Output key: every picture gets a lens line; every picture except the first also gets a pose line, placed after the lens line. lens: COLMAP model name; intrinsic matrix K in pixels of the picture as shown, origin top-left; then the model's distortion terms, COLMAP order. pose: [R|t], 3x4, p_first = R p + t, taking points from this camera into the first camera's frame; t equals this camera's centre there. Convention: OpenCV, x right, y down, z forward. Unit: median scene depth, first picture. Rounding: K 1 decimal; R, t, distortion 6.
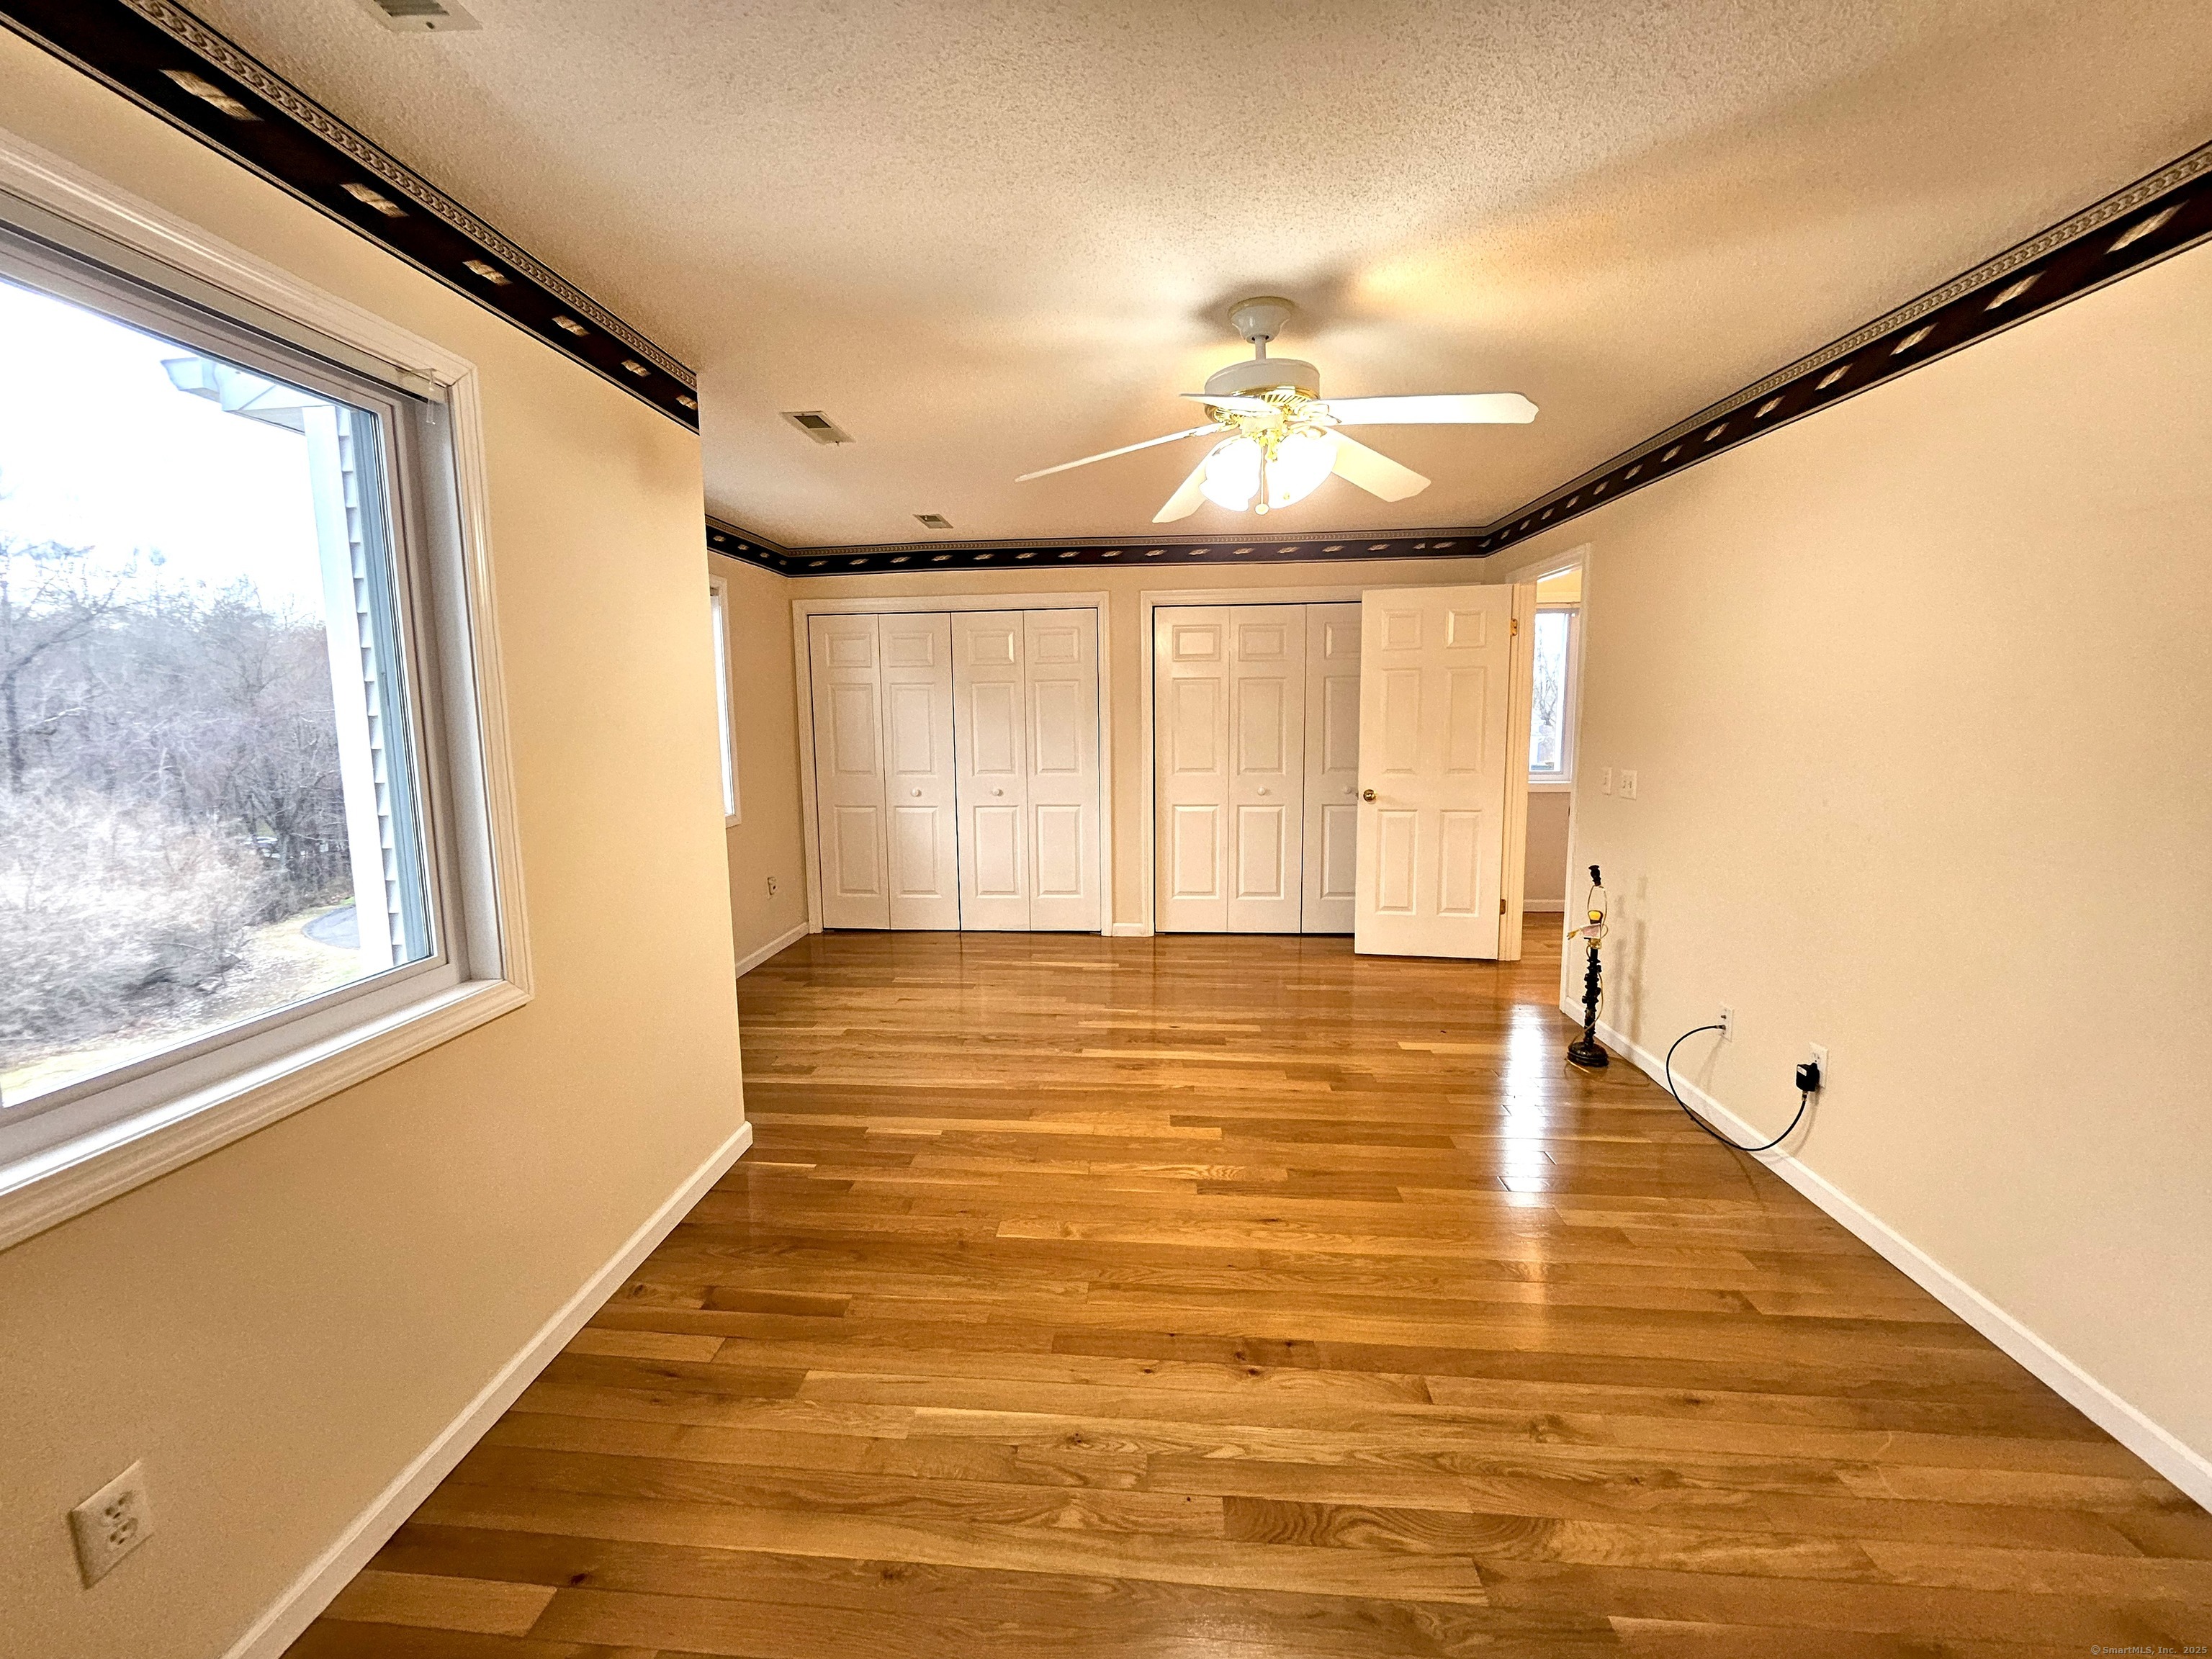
lens RADIAL K [[870.8, 0, 1103.3], [0, 870.8, 818.1], [0, 0, 1]] dist [-0.008910, 0.000719]
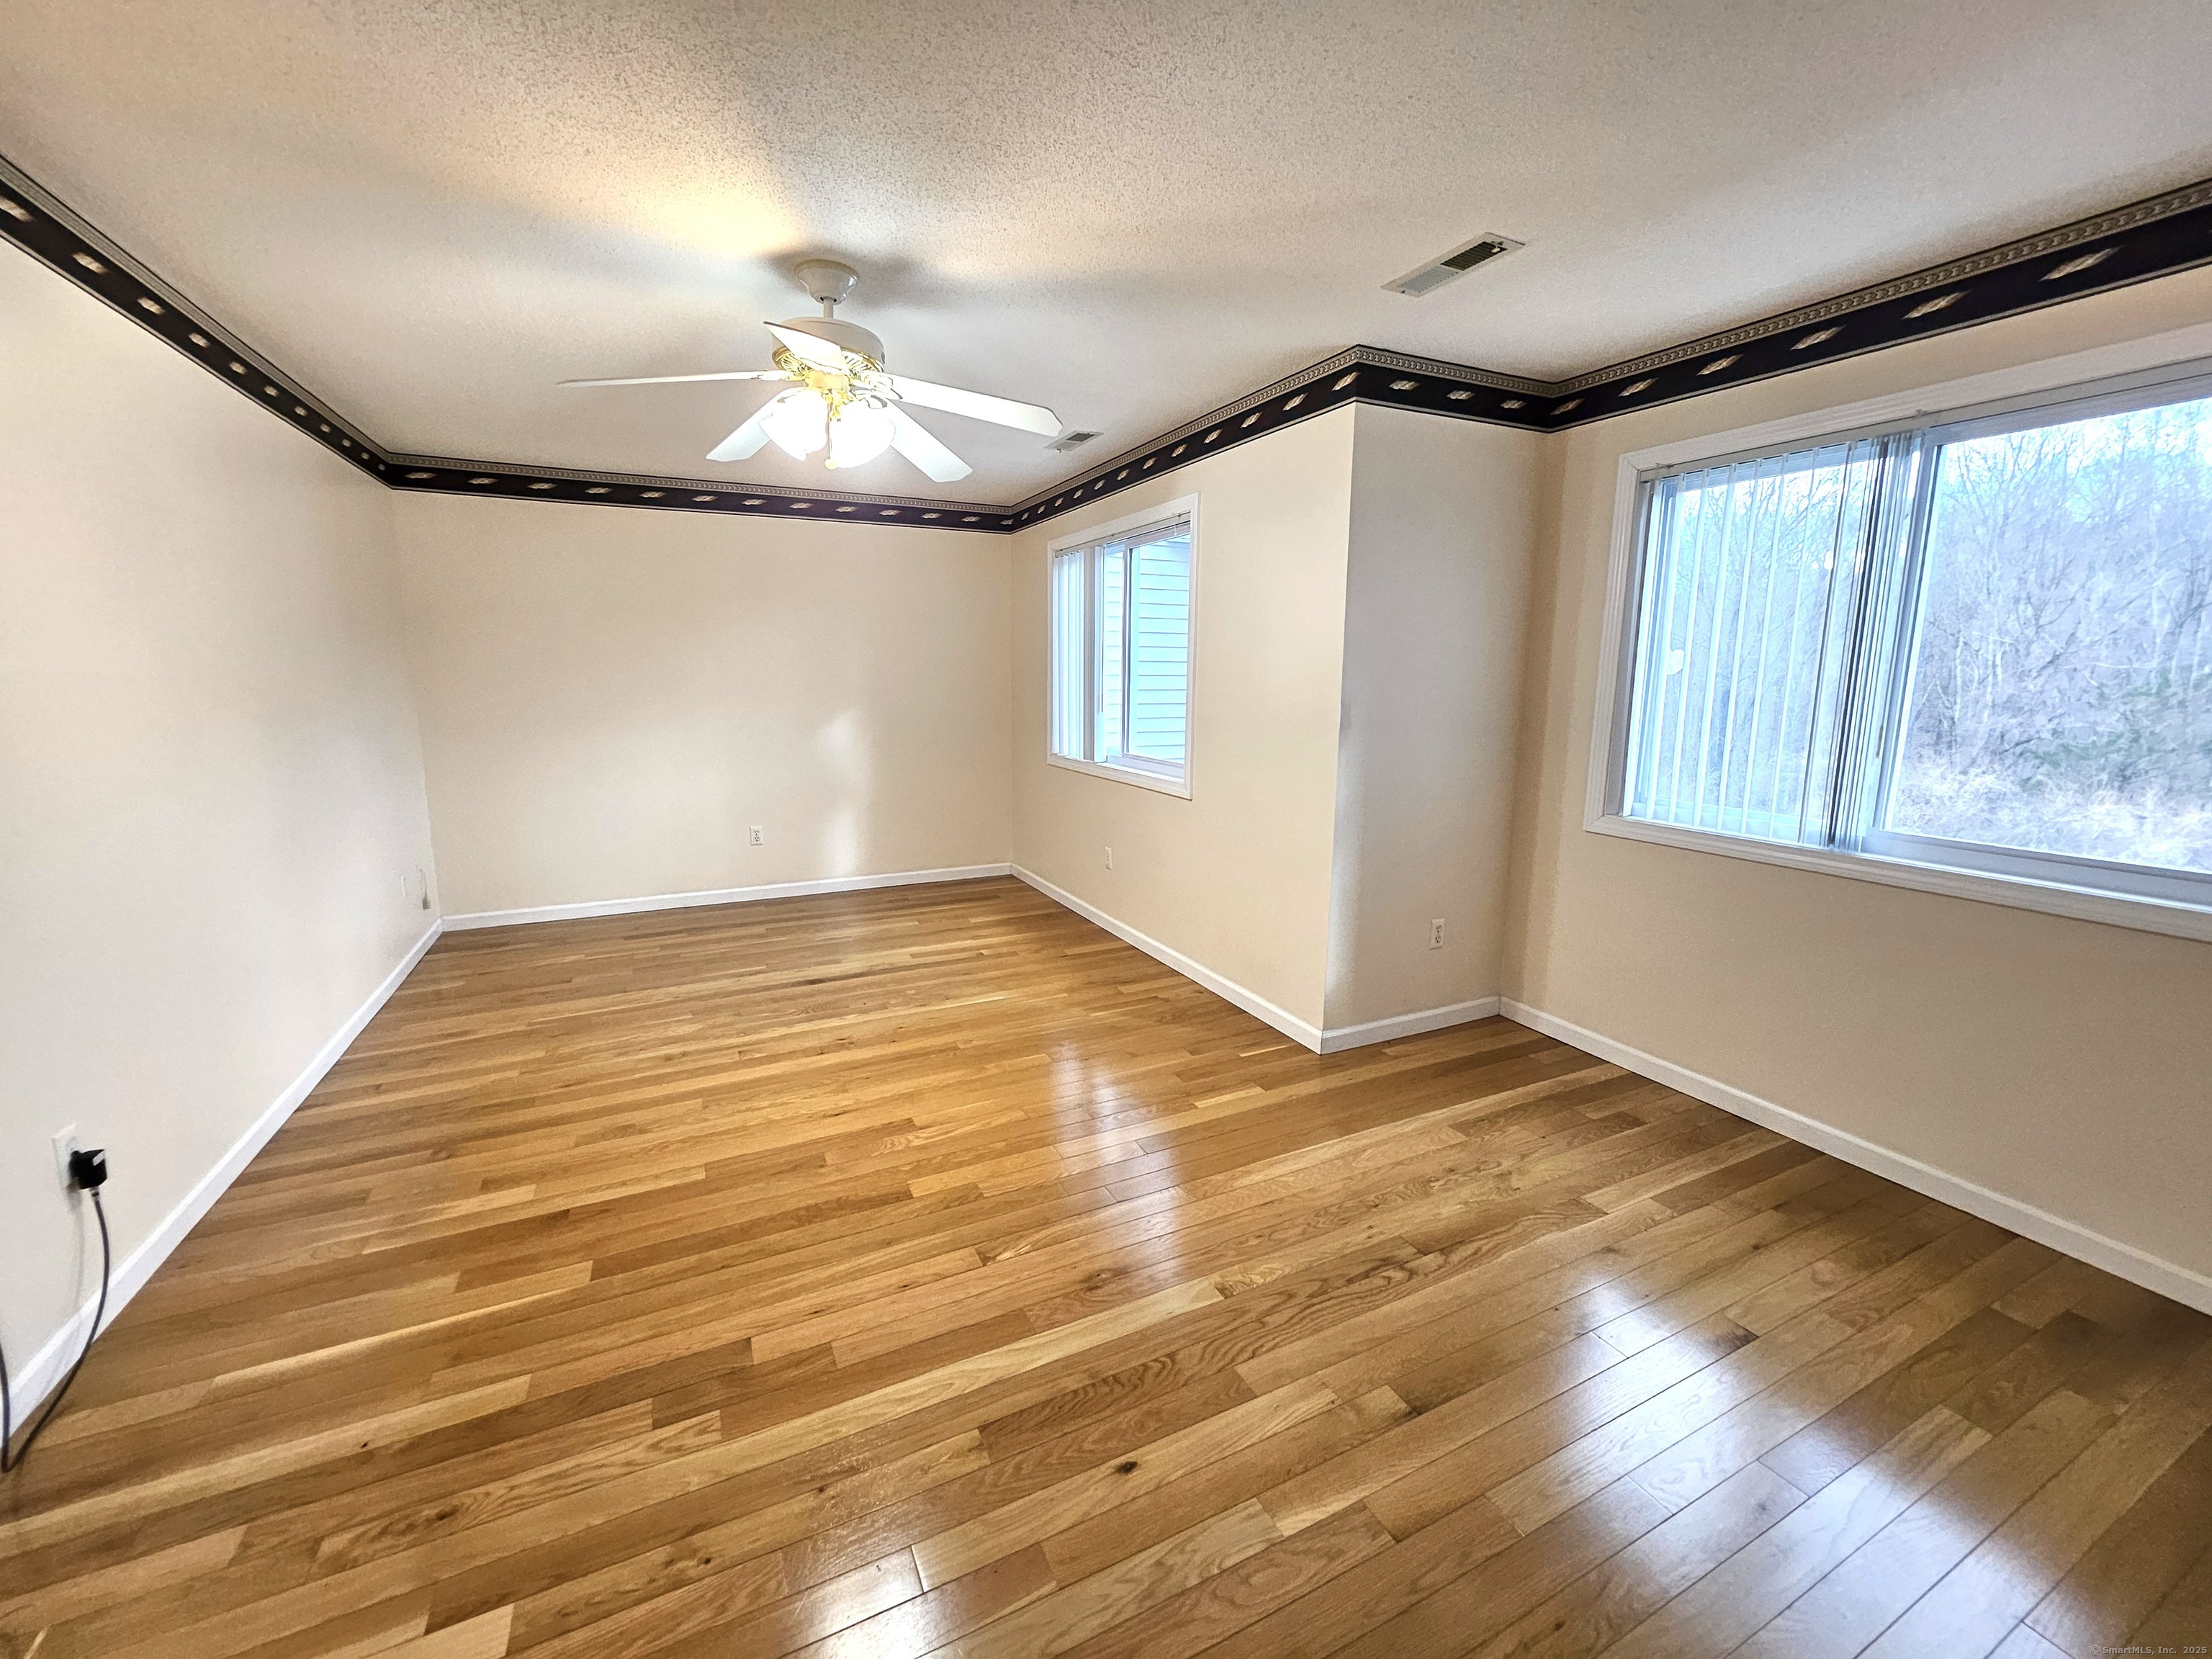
lens RADIAL K [[870.8, 0, 1104.7], [0, 870.8, 817.9], [0, 0, 1]] dist [-0.008910, 0.000719]
pose [[-0.865275, 0.087980, -0.493517, 0.379013], [-0.060727, 0.958832, 0.277404, -0.219846], [0.497606, 0.270001, -0.824310, 1.813596]]
